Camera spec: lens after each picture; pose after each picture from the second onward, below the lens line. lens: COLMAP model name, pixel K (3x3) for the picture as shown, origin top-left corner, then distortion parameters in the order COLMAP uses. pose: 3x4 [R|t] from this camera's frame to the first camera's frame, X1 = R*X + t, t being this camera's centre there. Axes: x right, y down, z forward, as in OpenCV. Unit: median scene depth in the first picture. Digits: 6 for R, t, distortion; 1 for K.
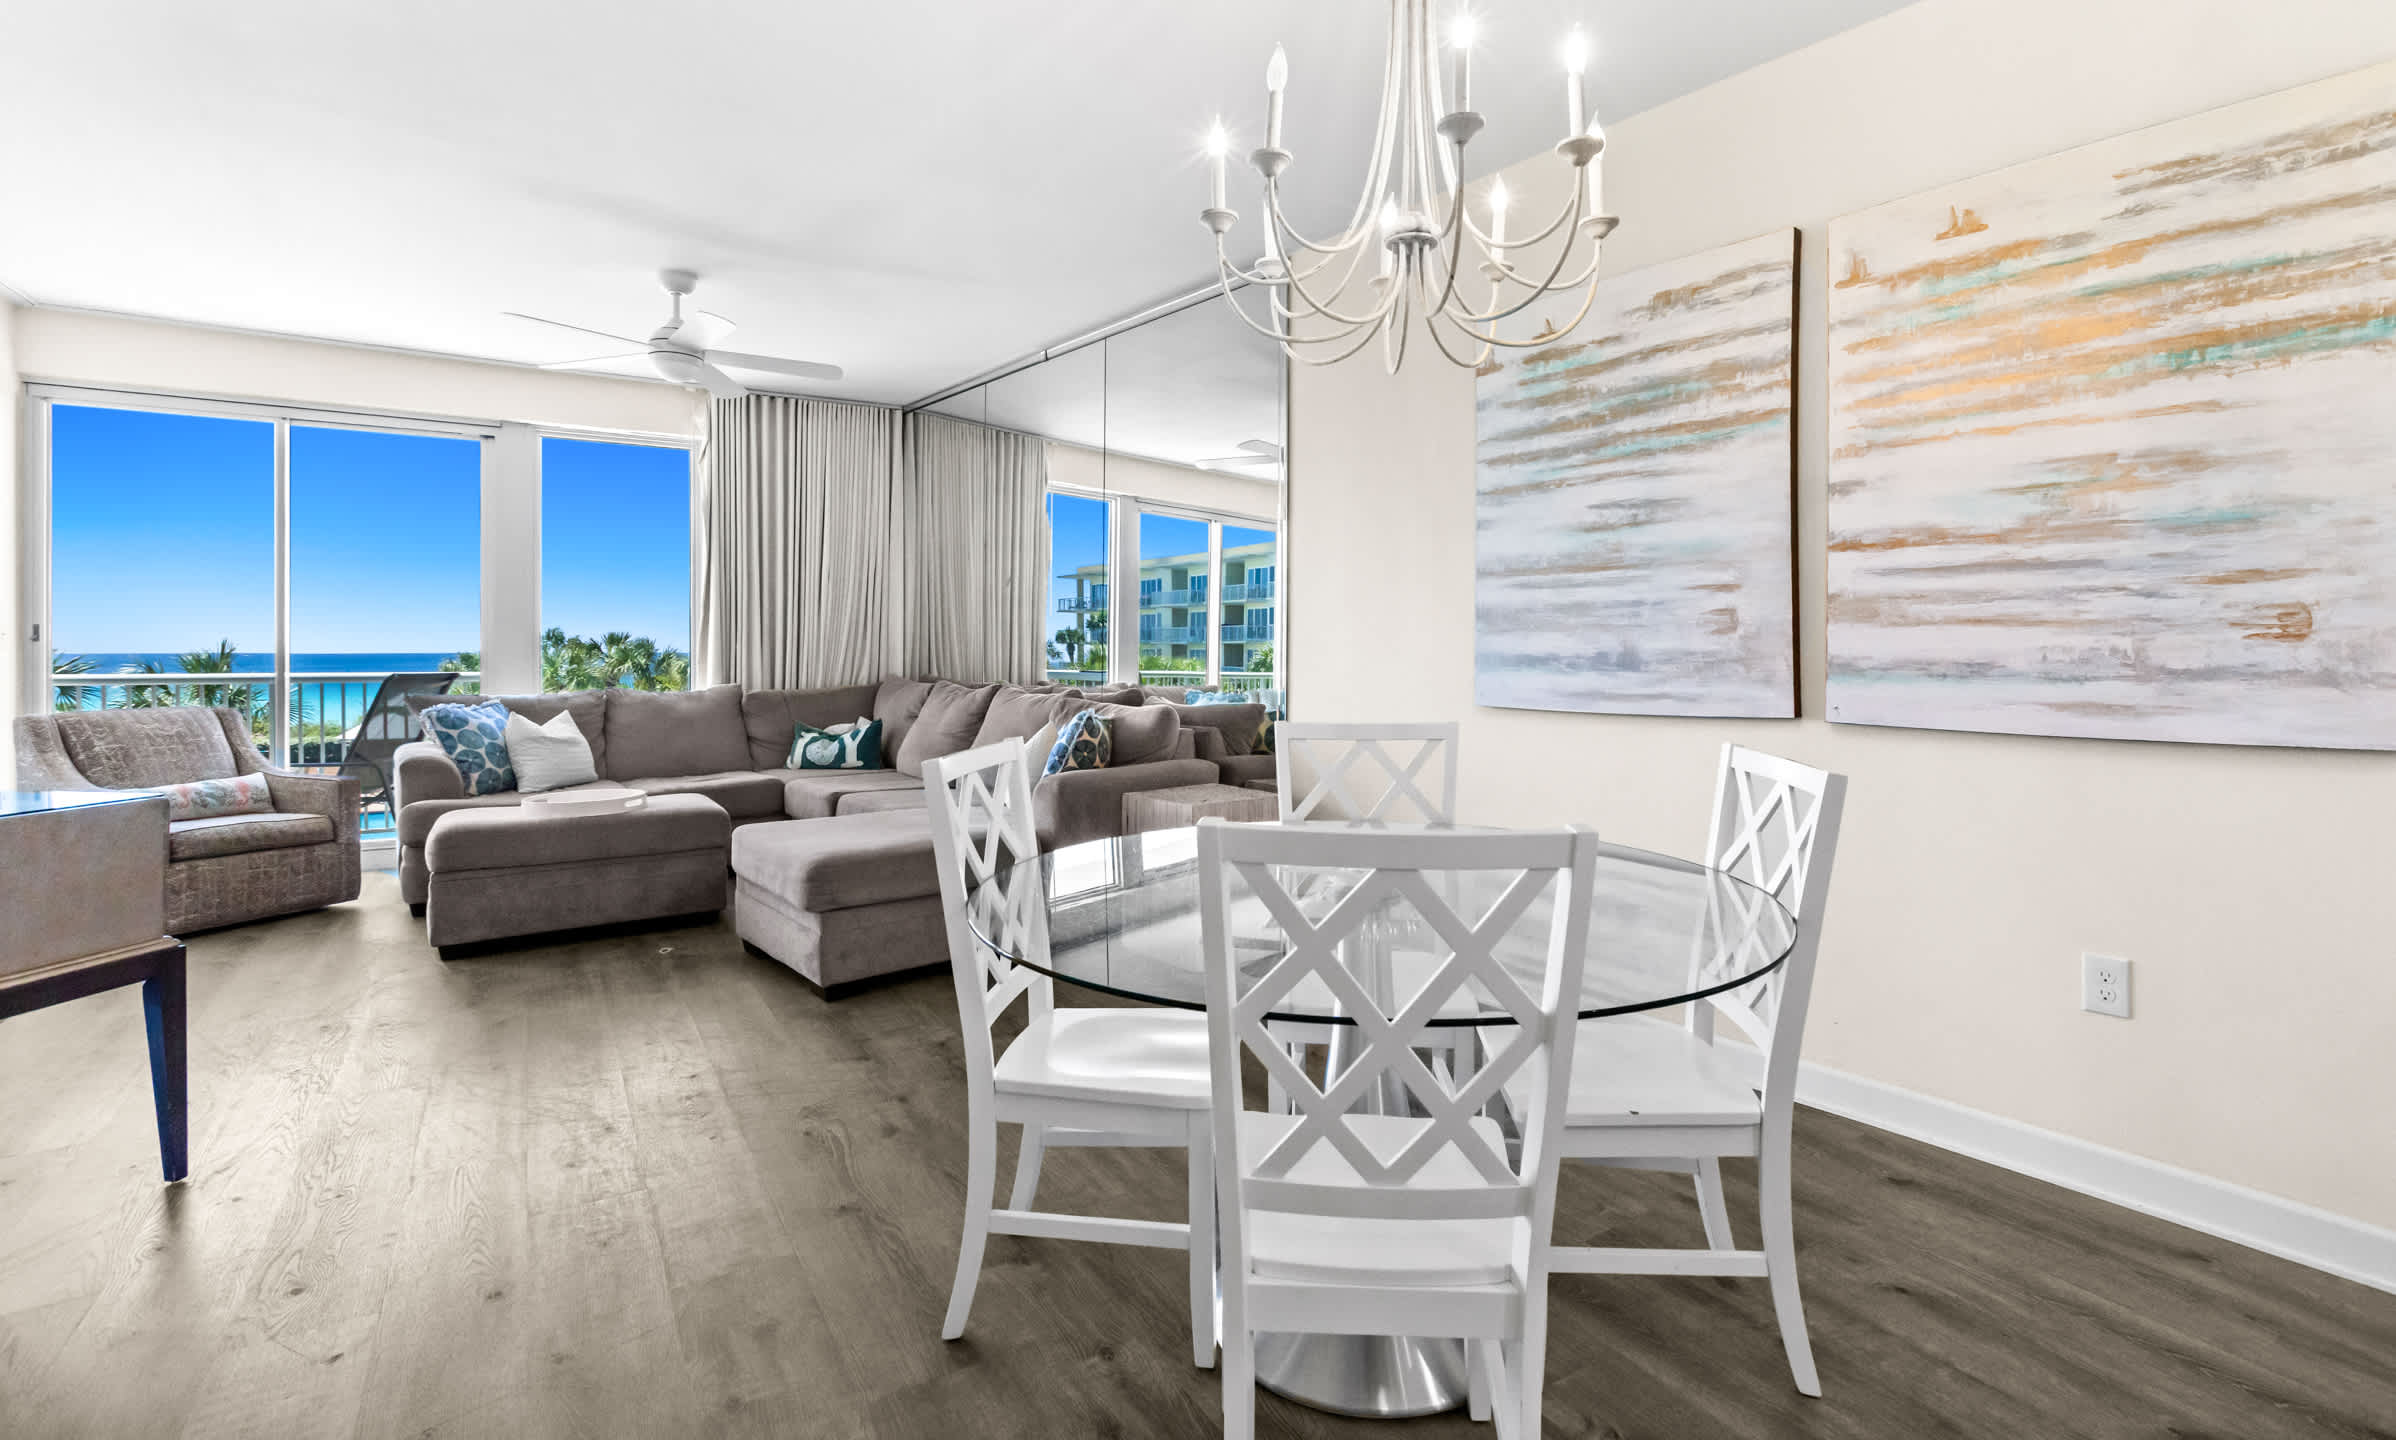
lens RADIAL K [[1090.9, 0, 1199.0], [0, 1090.9, 650.0], [0, 0, 1]] dist [0.000794, -0.000072]
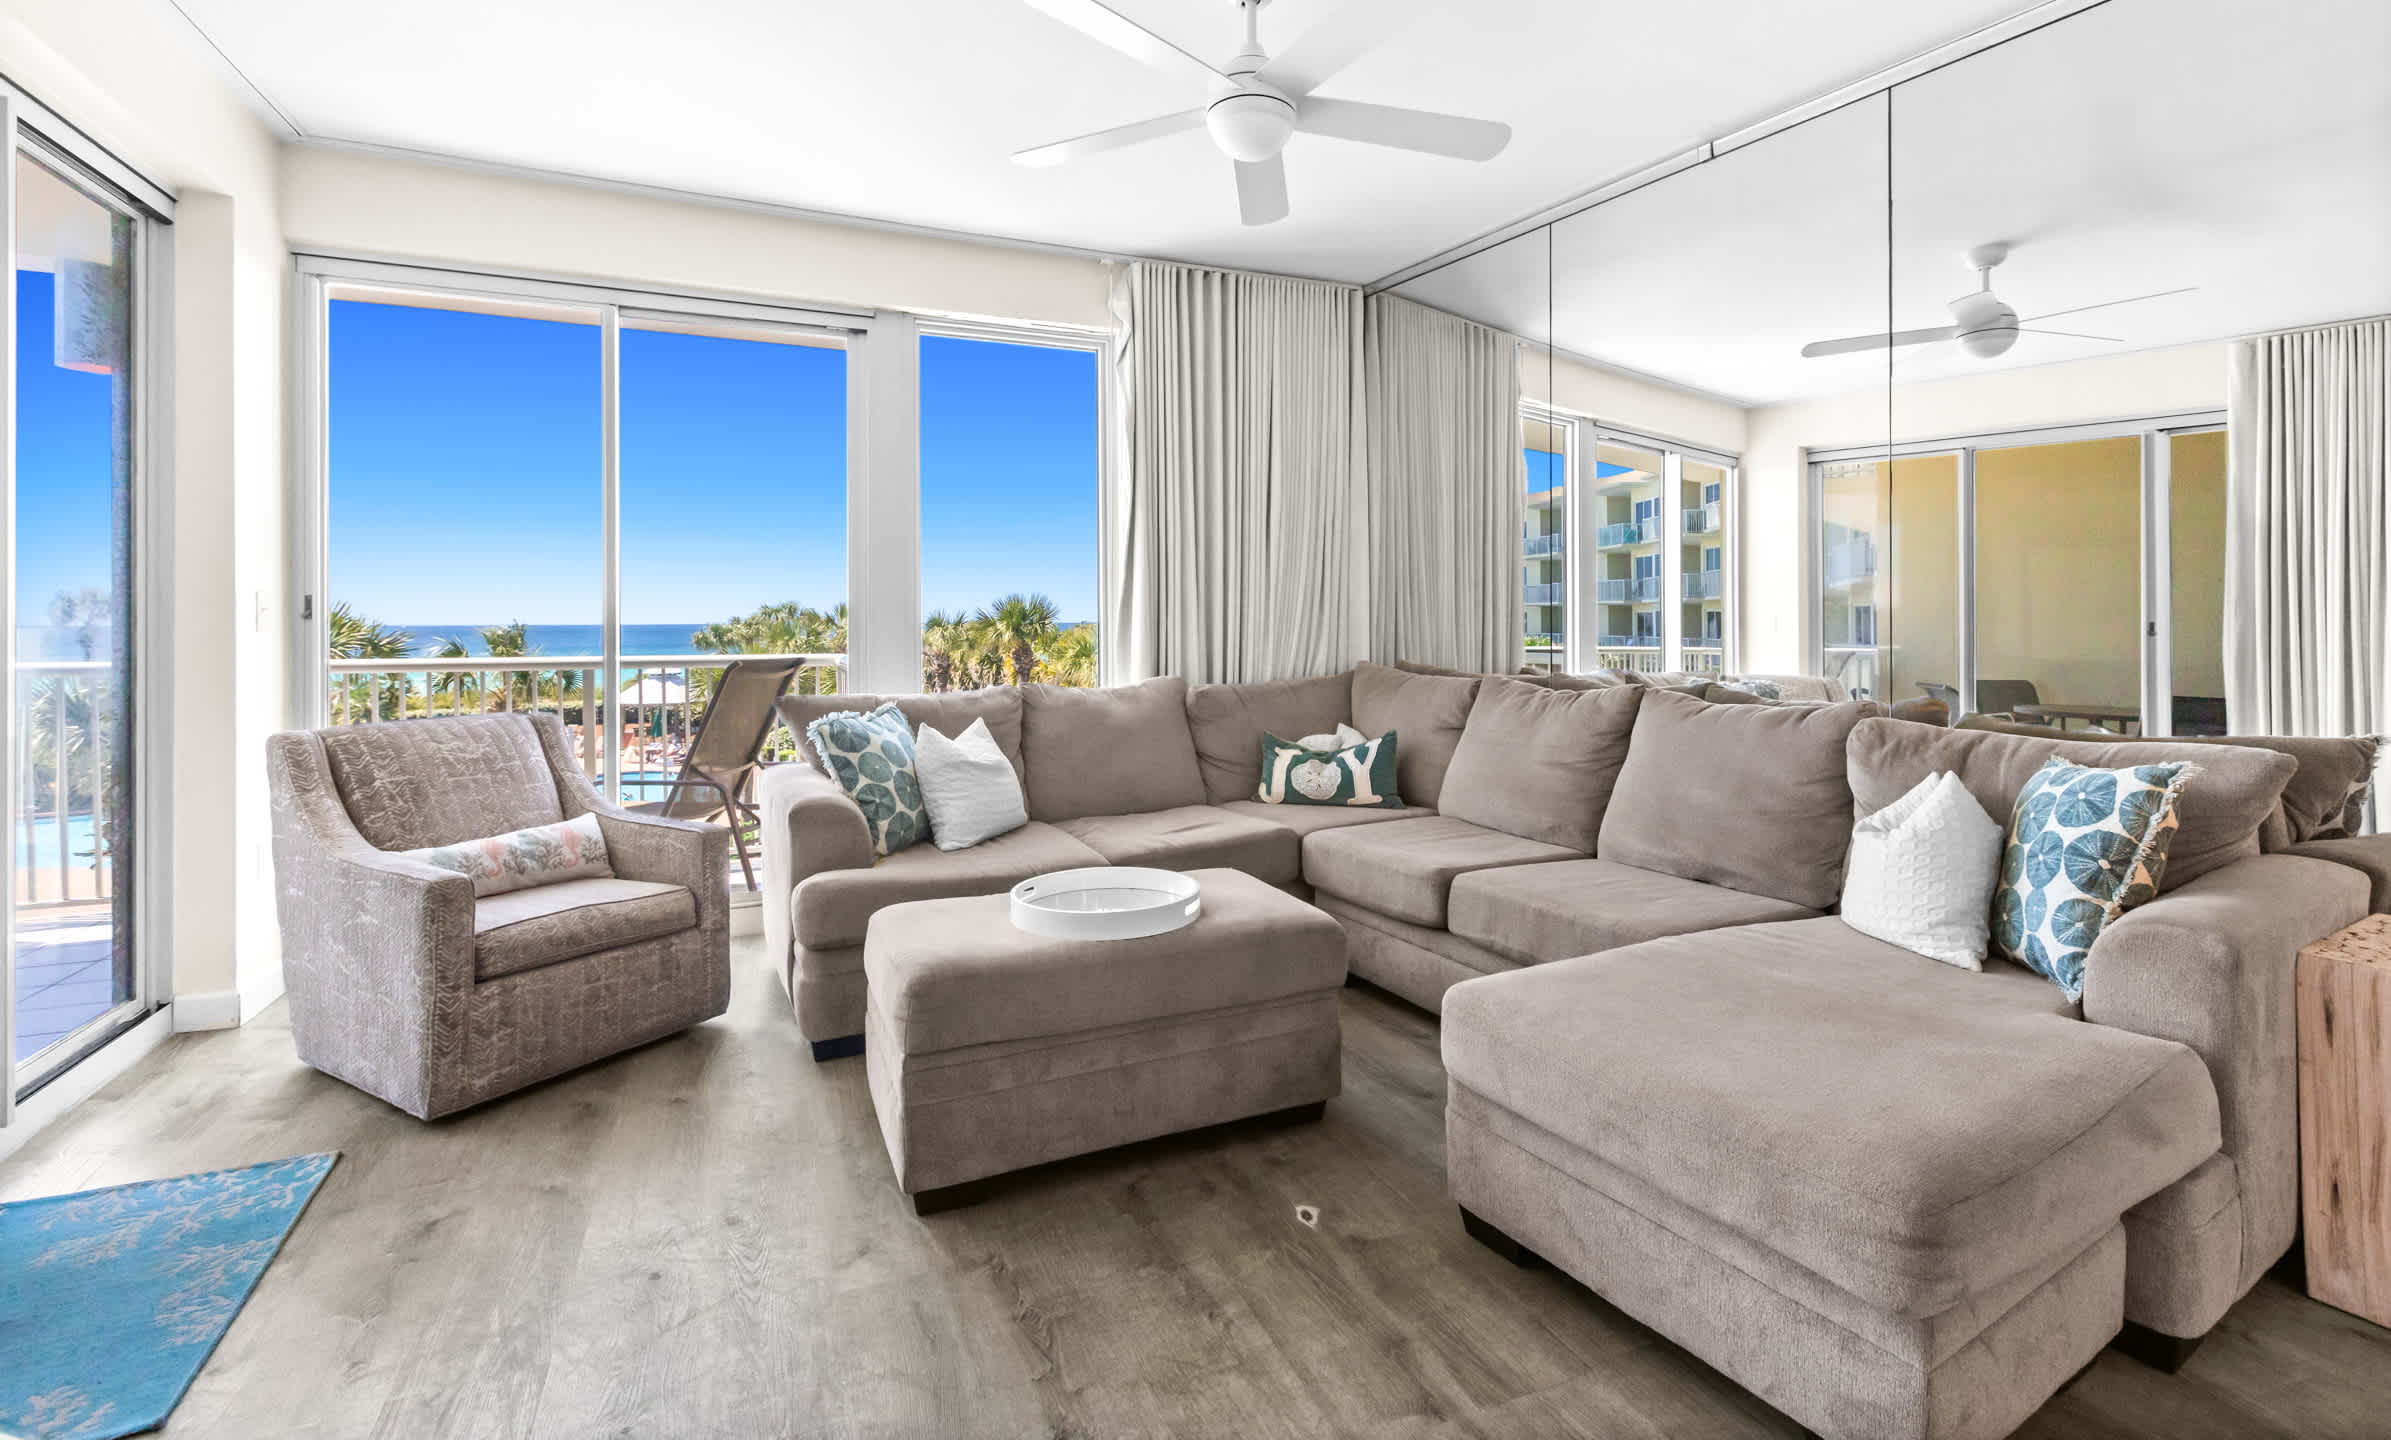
lens RADIAL K [[1095.1, 0, 1198.5], [0, 1095.1, 628.7], [0, 0, 1]] dist [-0.000390, -0.000199]
pose [[0.985198, -0.000599, -0.171420, -0.356344], [0.001720, 0.999978, 0.006387, -0.005155], [0.171413, -0.006587, 0.985177, 0.379264]]
